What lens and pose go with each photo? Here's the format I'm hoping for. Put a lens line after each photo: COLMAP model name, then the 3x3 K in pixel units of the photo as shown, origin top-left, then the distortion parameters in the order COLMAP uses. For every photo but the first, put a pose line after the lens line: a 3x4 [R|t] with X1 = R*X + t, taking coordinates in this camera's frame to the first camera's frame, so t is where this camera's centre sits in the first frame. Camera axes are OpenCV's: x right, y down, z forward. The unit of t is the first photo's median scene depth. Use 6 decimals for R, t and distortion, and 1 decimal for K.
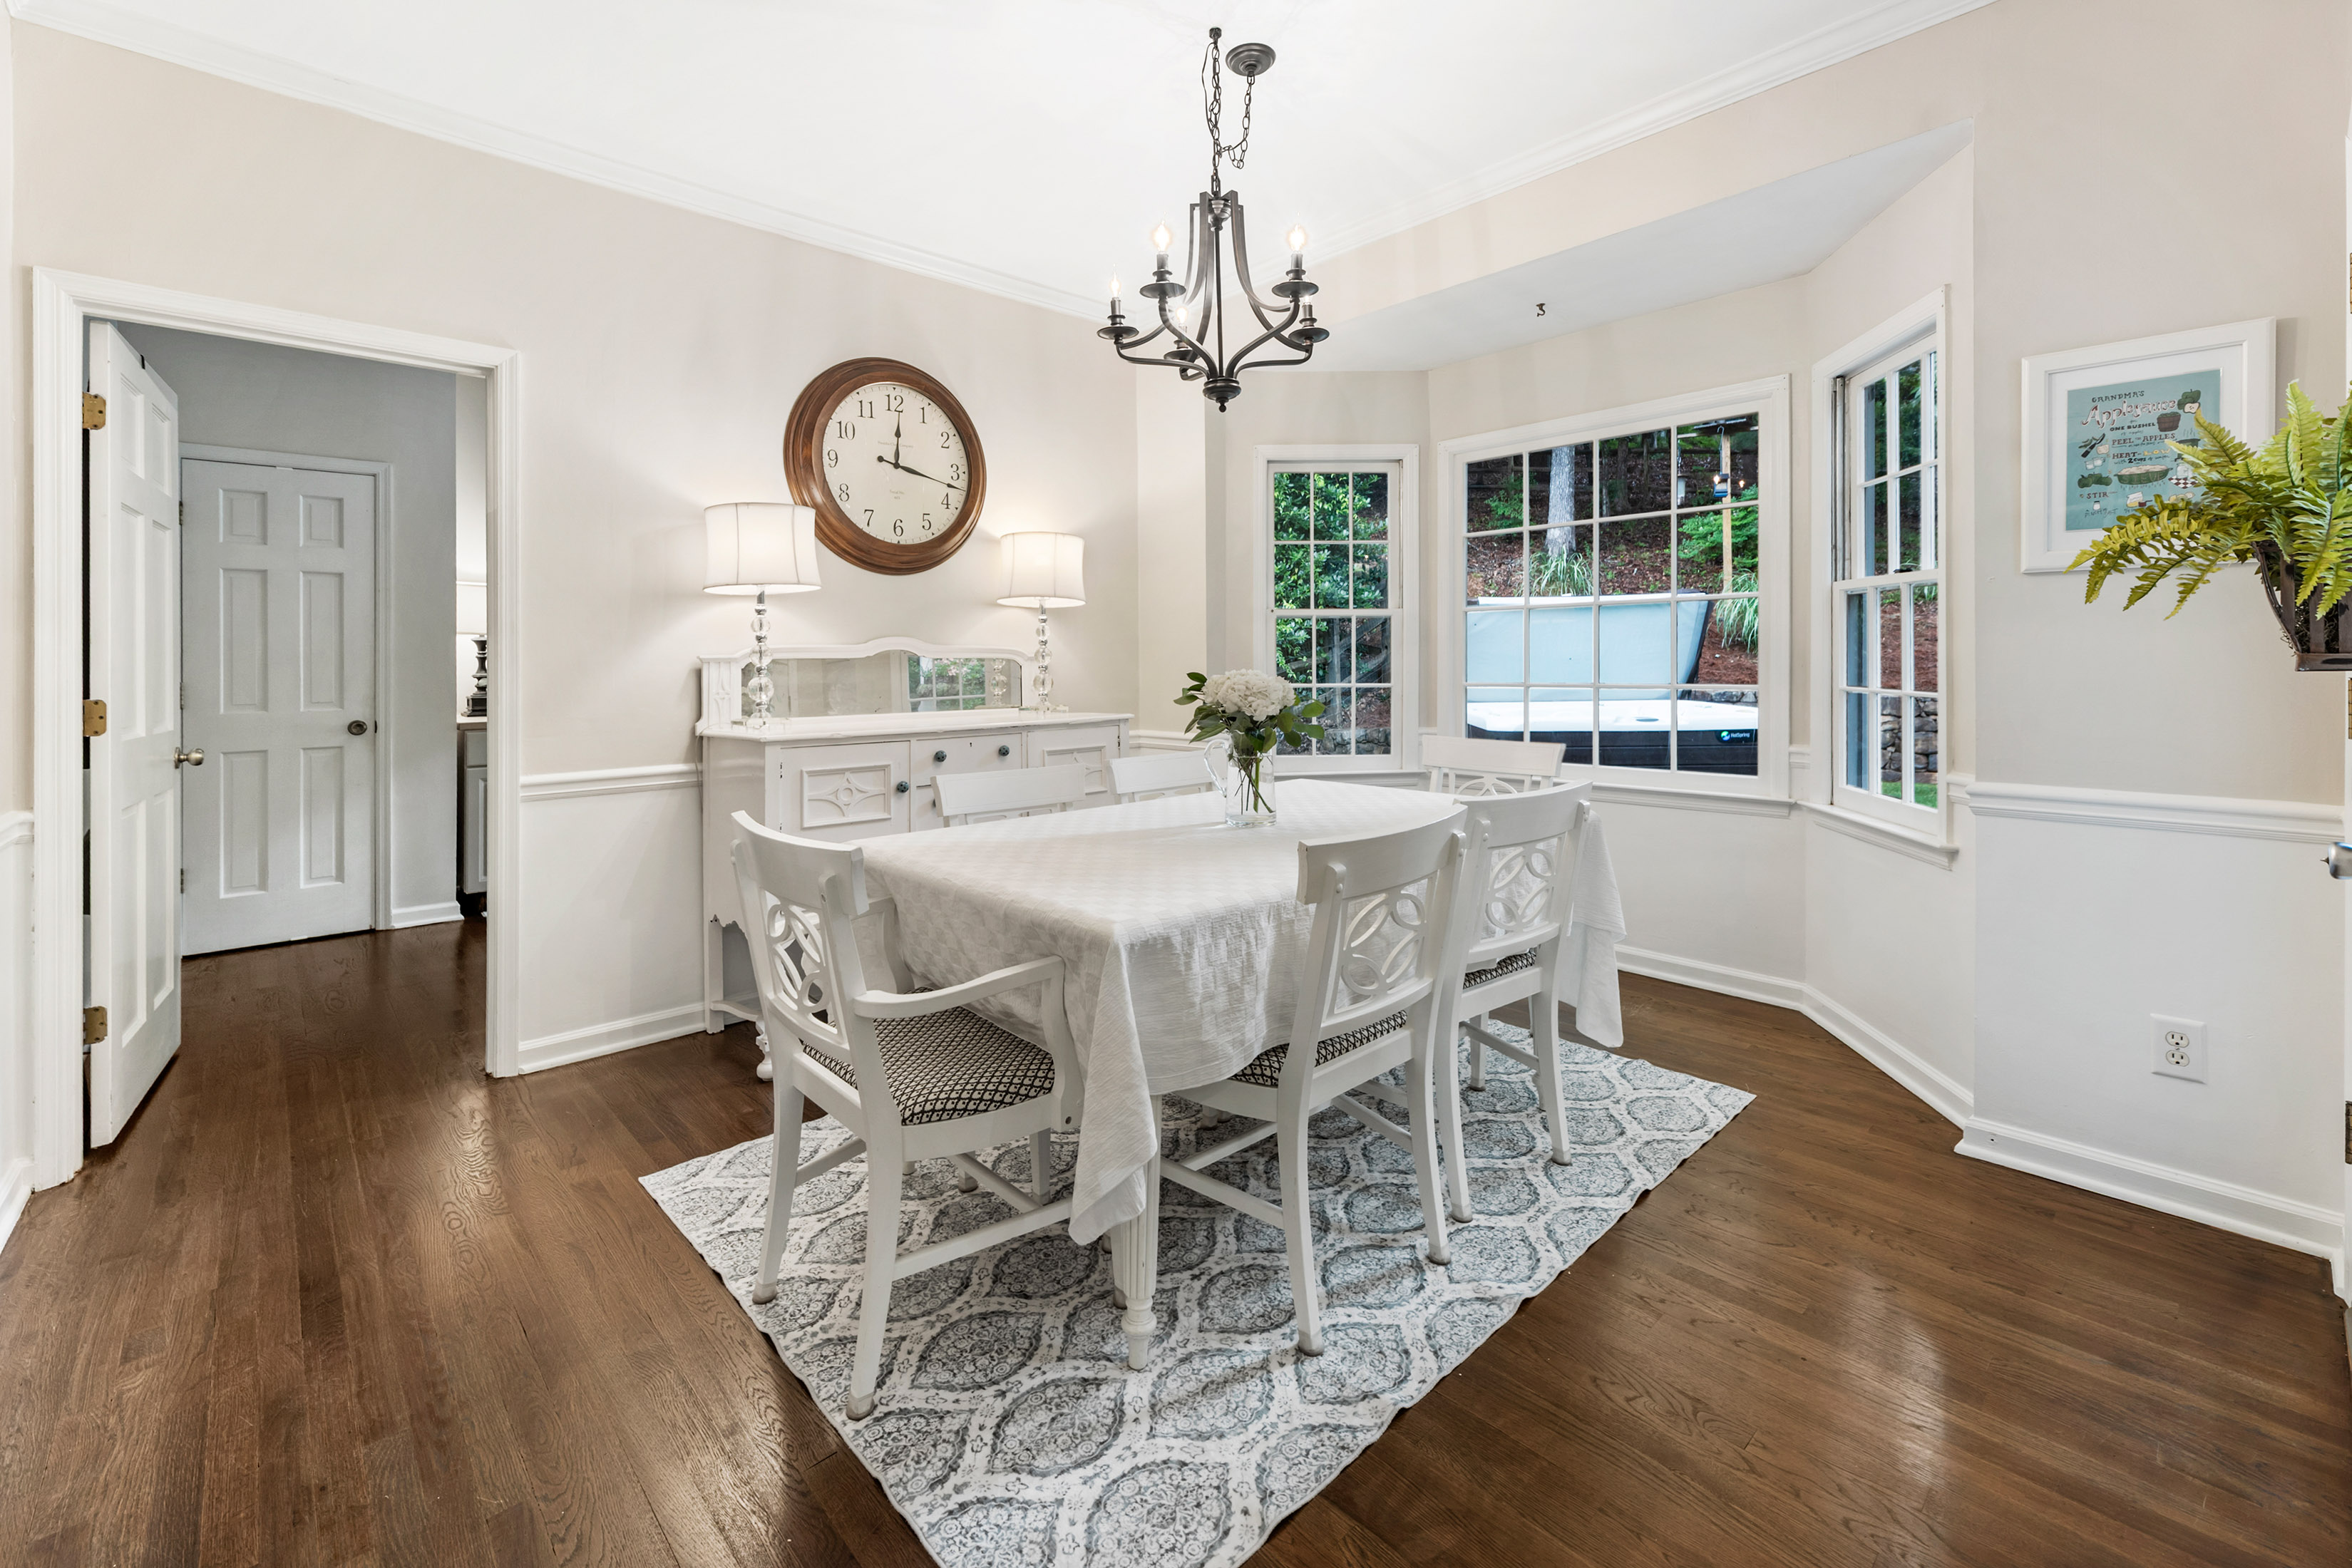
lens RADIAL K [[984.0, 0, 1180.1], [0, 984.0, 671.8], [0, 0, 1]] dist [-0.001487, -0.000402]
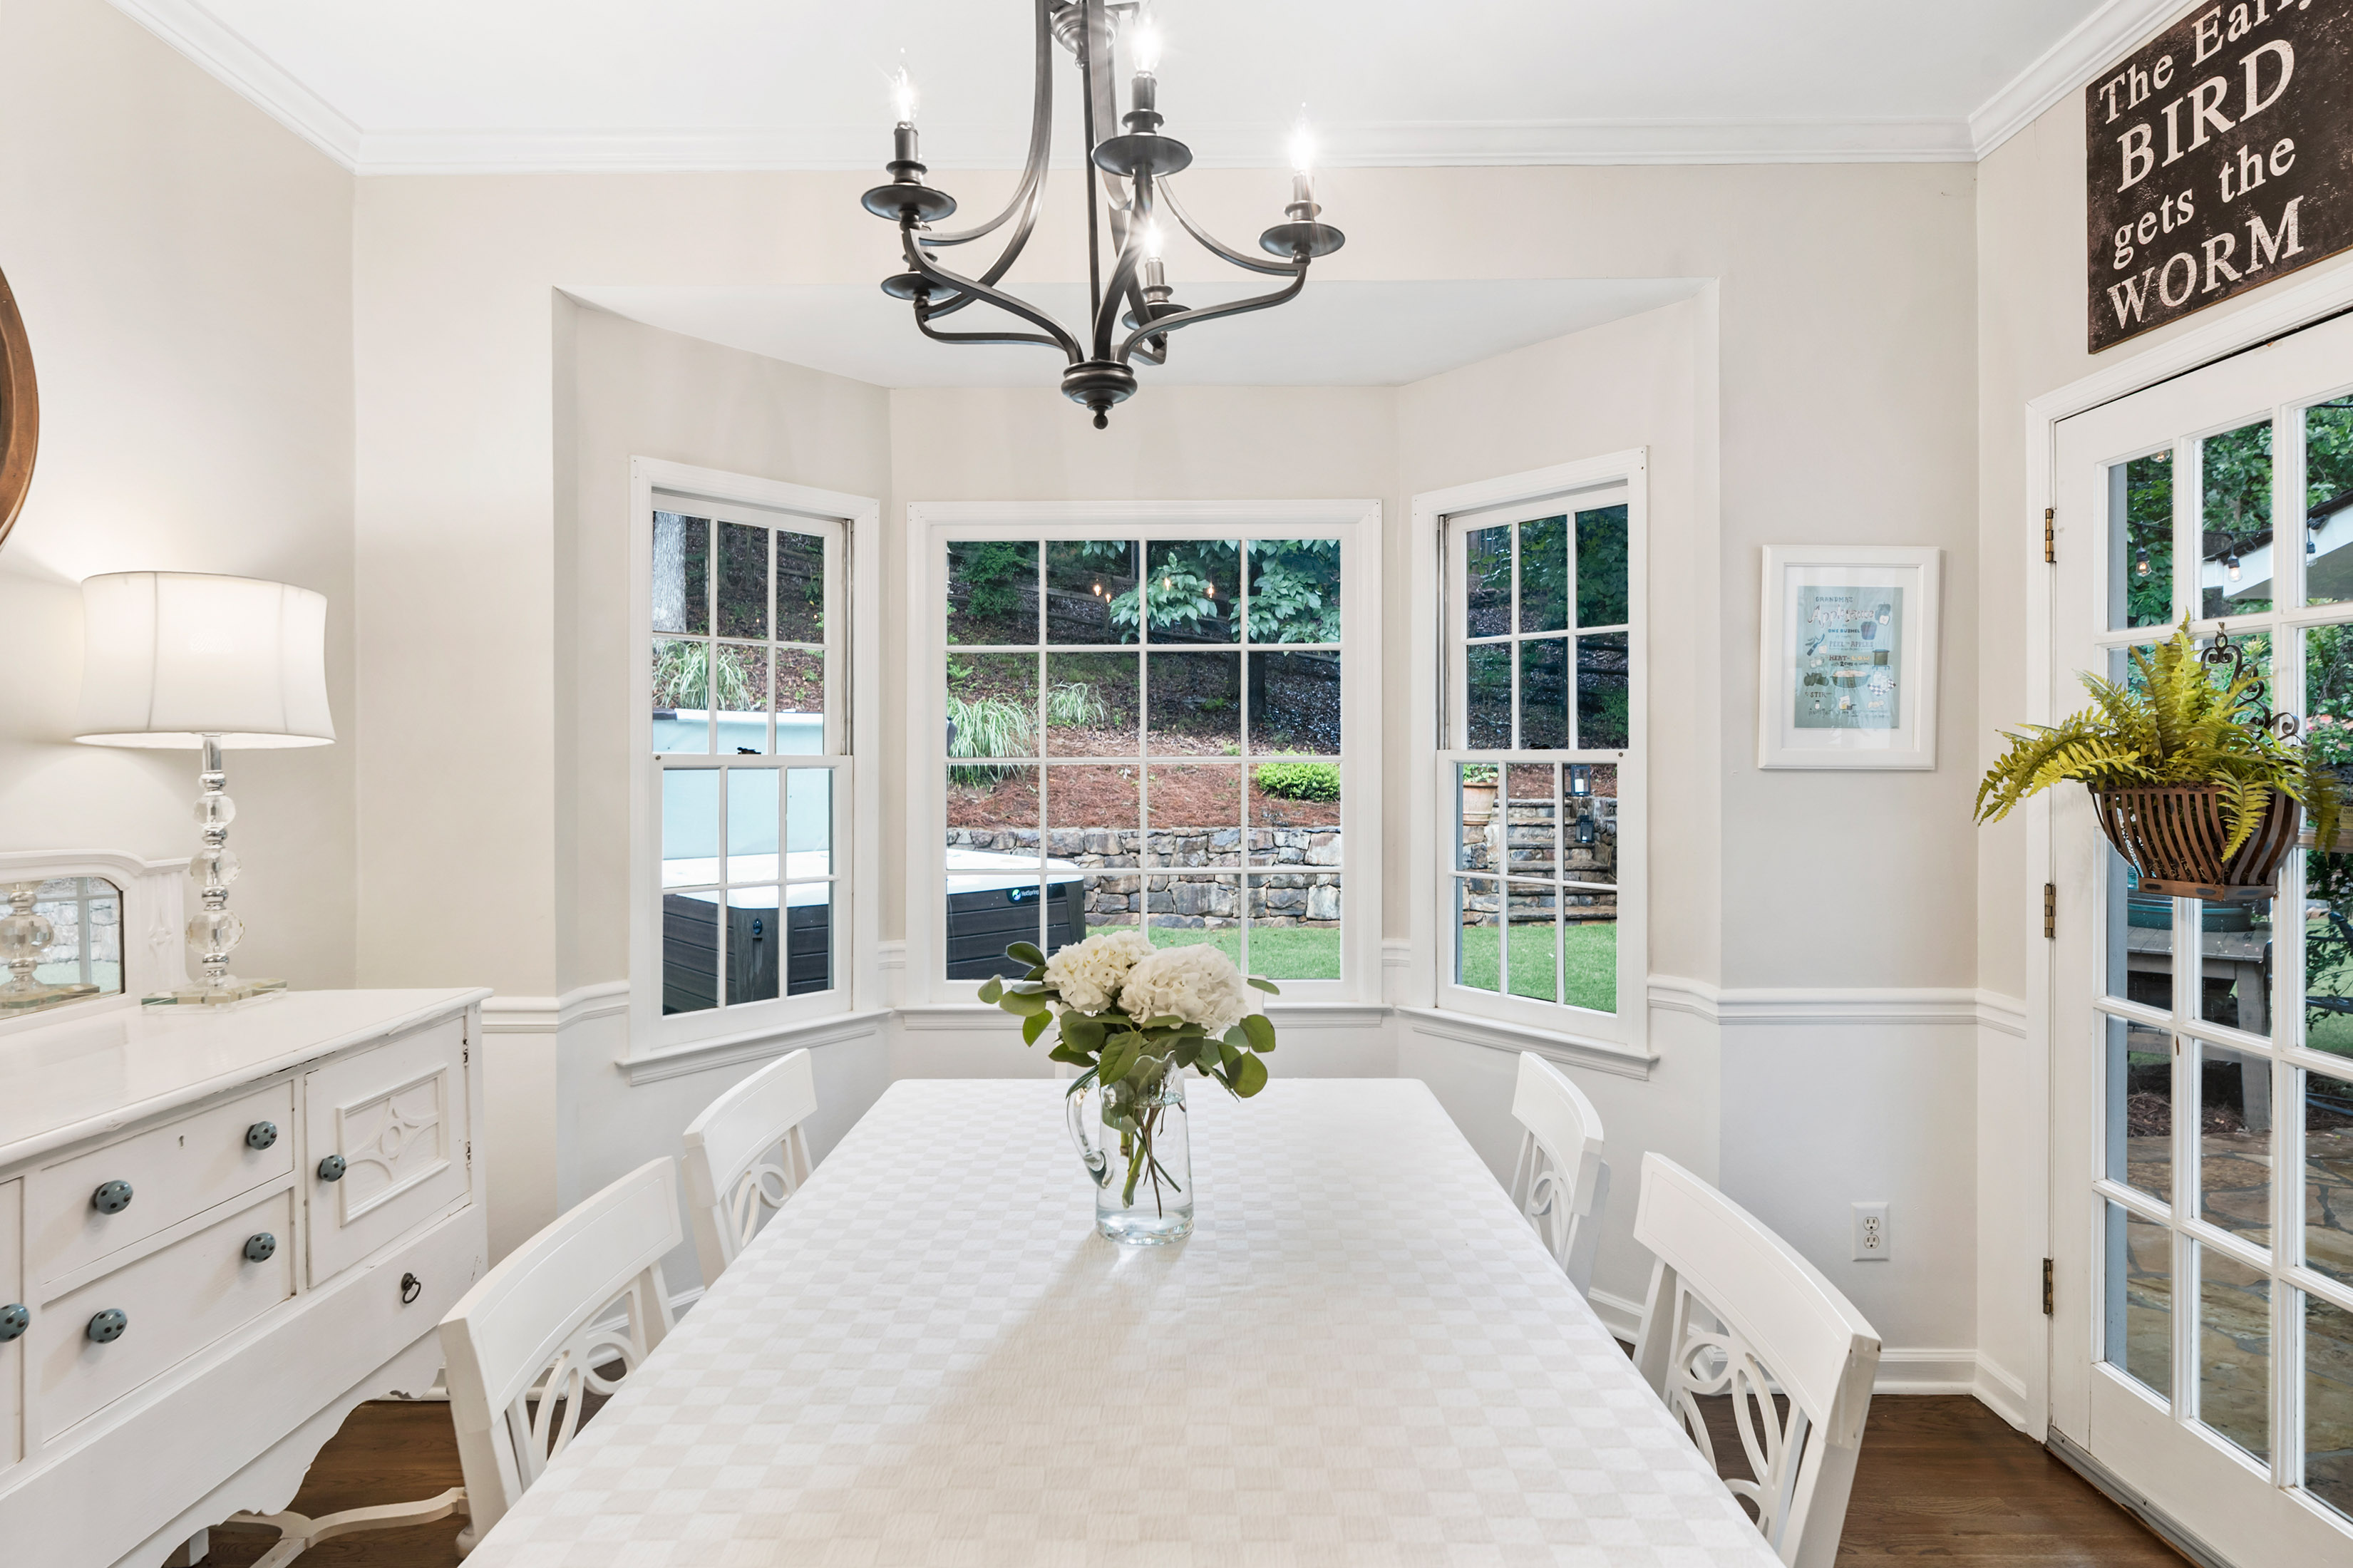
lens RADIAL K [[1272.8, 0, 1176.5], [0, 1272.8, 784.0], [0, 0, 1]] dist [0.000449, -0.000636]
pose [[0.687736, -0.001742, 0.725959, -0.293665], [0.004278, 0.999989, -0.001653, -0.057807], [-0.725948, 0.004242, 0.687736, 0.376101]]
